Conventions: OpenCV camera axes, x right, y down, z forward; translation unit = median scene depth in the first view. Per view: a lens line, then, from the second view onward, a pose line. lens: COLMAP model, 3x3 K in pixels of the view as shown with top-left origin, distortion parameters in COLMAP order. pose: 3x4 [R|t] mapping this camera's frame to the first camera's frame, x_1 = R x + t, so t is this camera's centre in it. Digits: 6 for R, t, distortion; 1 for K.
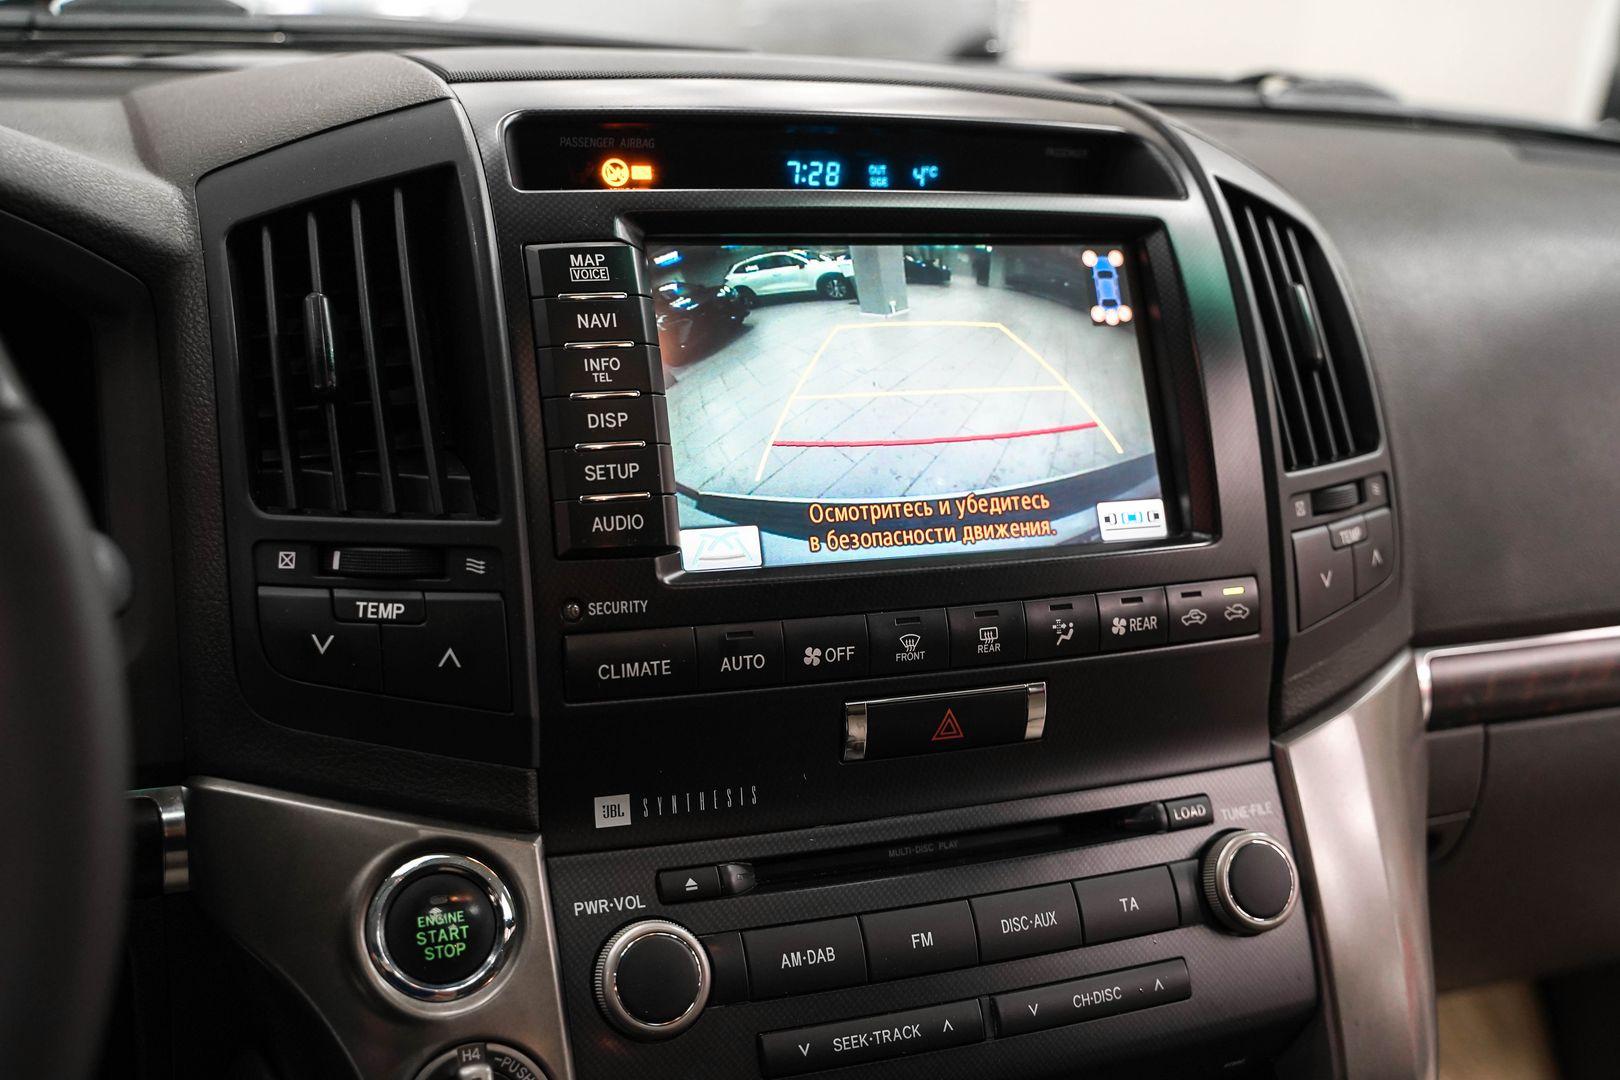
lens RADIAL K [[1795.9, 0, 814.3], [0, 1795.9, 516.0], [0, 0, 1]] dist [-0.019989, -0.001812]
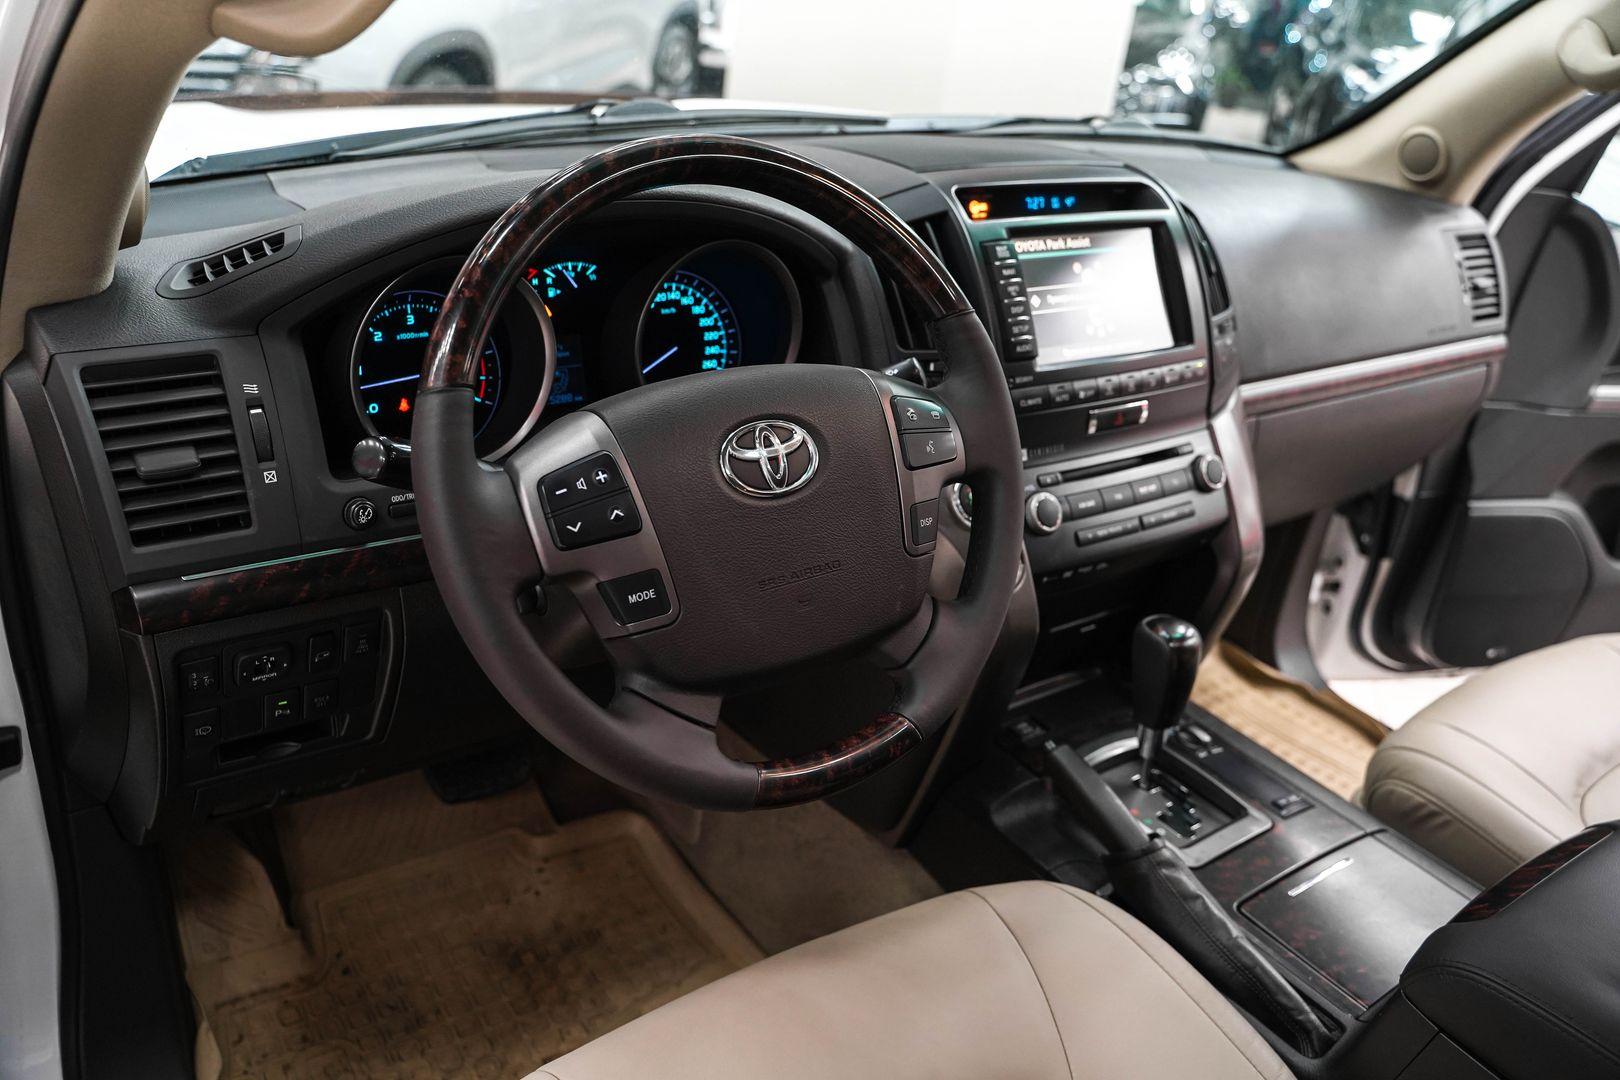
lens RADIAL K [[1313.2, 0, 809.6], [0, 1313.2, 536.7], [0, 0, 1]] dist [-0.128421, 0.108137]
pose [[0.973128, -0.081150, 0.215490, -0.848420], [0.048324, 0.986974, 0.153452, -0.032259], [-0.225136, -0.138915, 0.964374, -0.835184]]
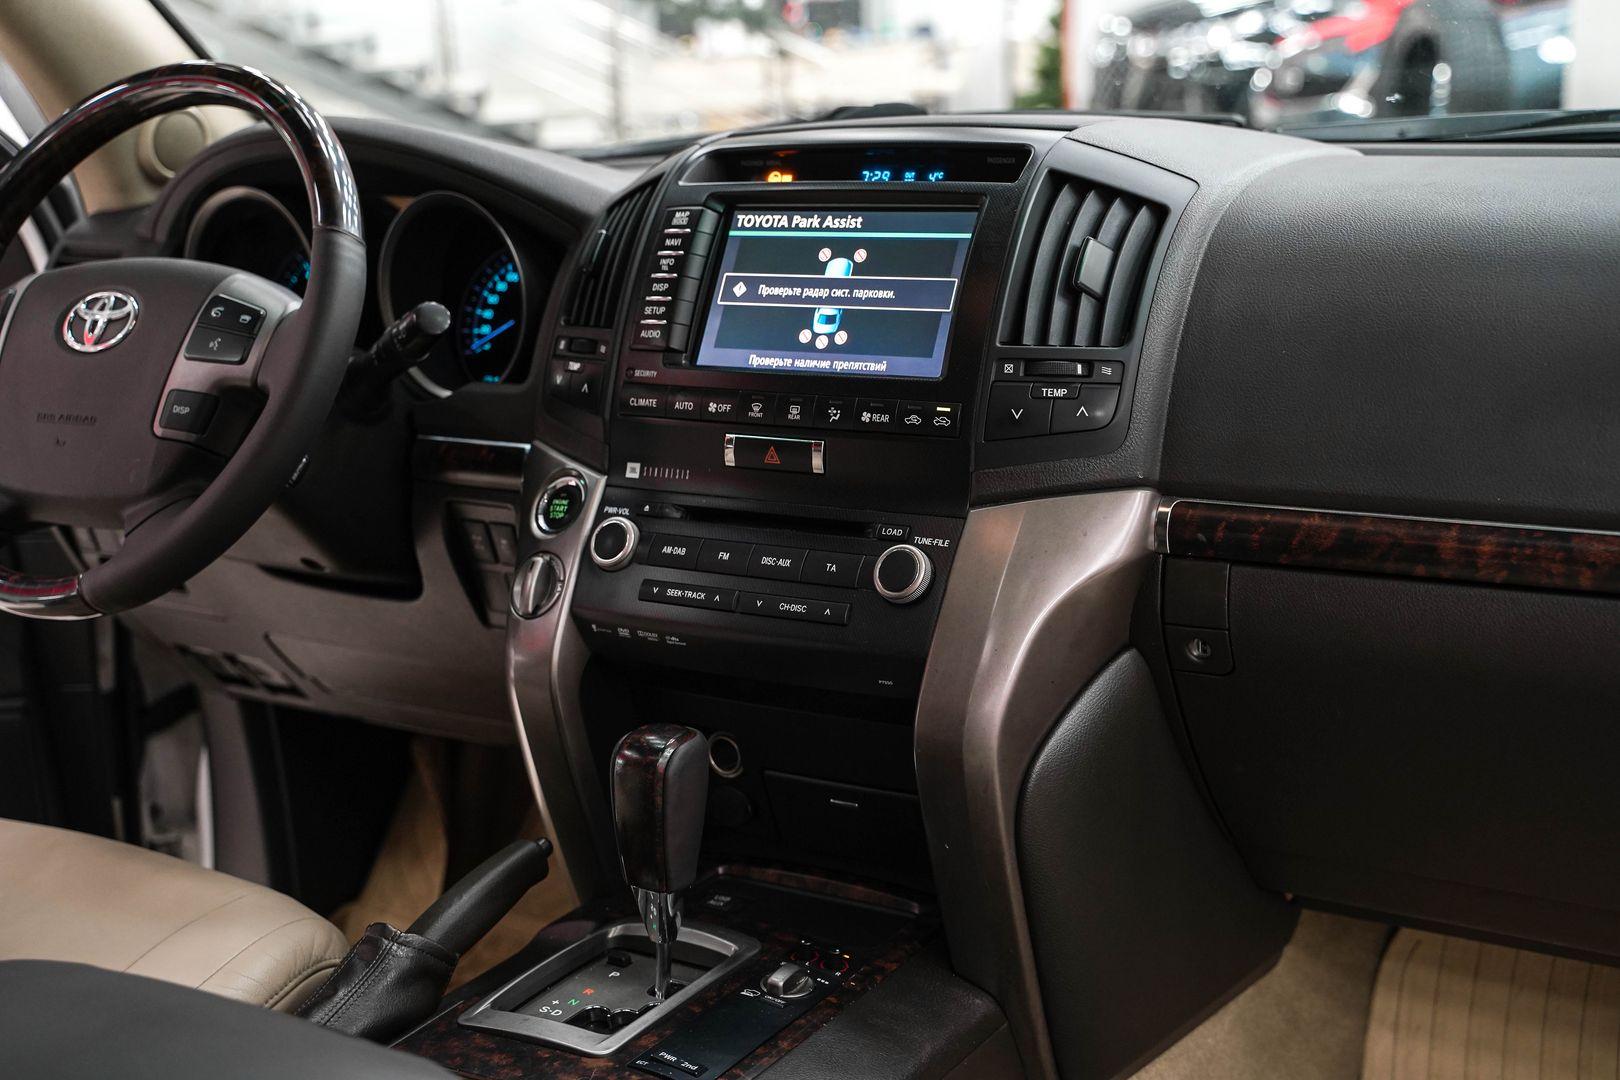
lens RADIAL K [[2125.2, 0, 810.0], [0, 2125.2, 540.0], [0, 0, 1]] dist [0.026751, 0.214537]
pose [[0.570790, 0.095022, -0.815579, 2.025823], [-0.175349, 0.984474, -0.008020, 0.225897], [0.802154, 0.147589, 0.578590, -0.261794]]
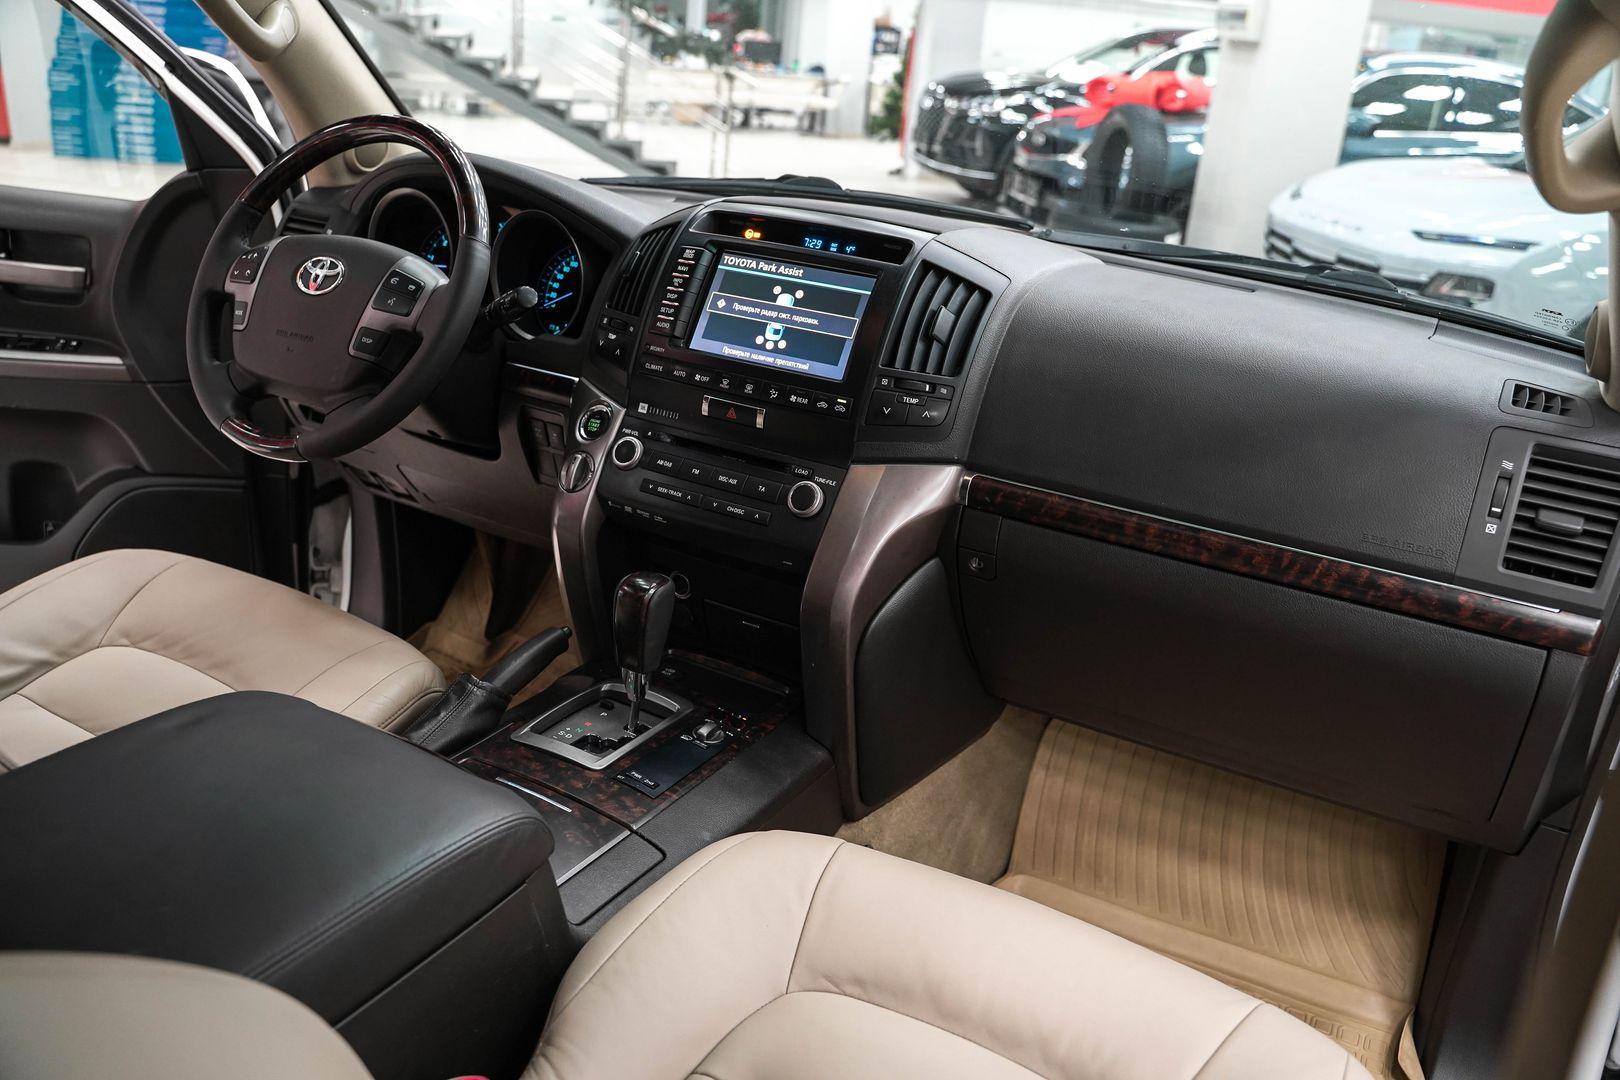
lens RADIAL K [[1313.2, 0, 809.6], [0, 1313.2, 536.7], [0, 0, 1]] dist [-0.128421, 0.108137]
pose [[0.617015, 0.255207, -0.744420, 1.964746], [-0.286663, 0.953851, 0.089404, 0.084110], [0.732882, 0.158234, 0.661699, -0.364475]]
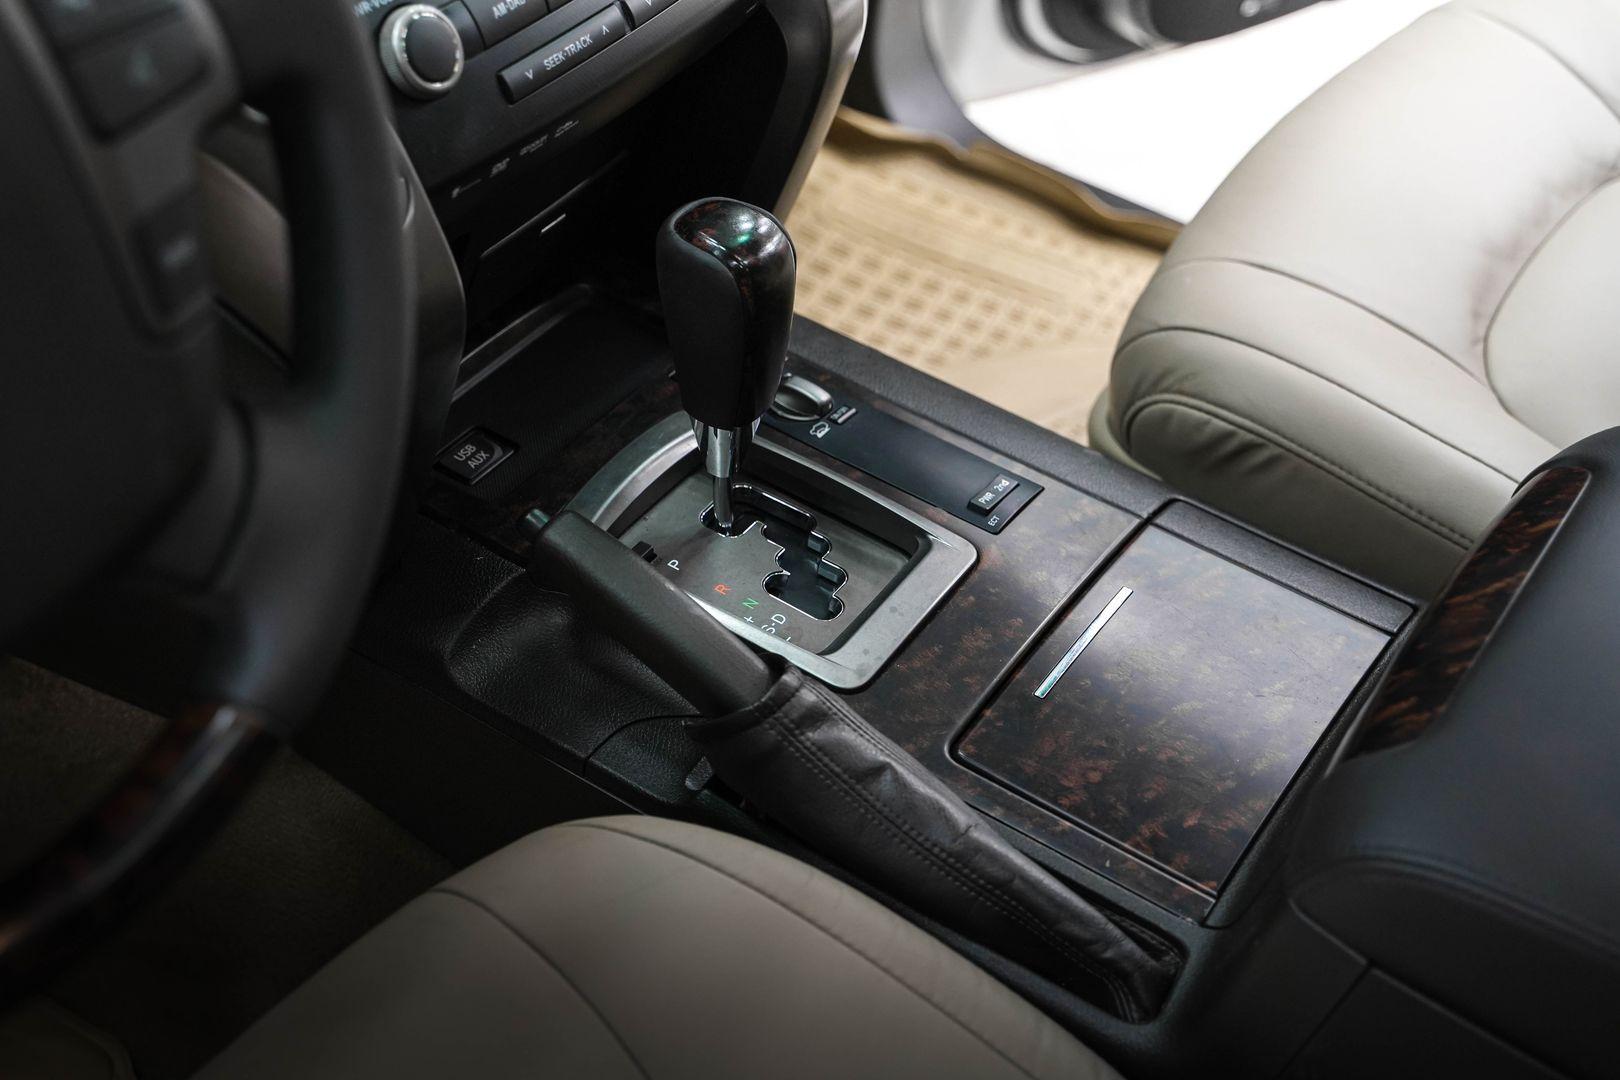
lens RADIAL K [[2329.5, 0, 810.0], [0, 2329.5, 540.0], [0, 0, 1]] dist [0.105100, 0.006934]
pose [[0.813764, -0.379745, 0.439980, -0.698209], [0.143729, 0.865001, 0.480745, -0.191277], [-0.563143, -0.327975, 0.758487, -0.492517]]
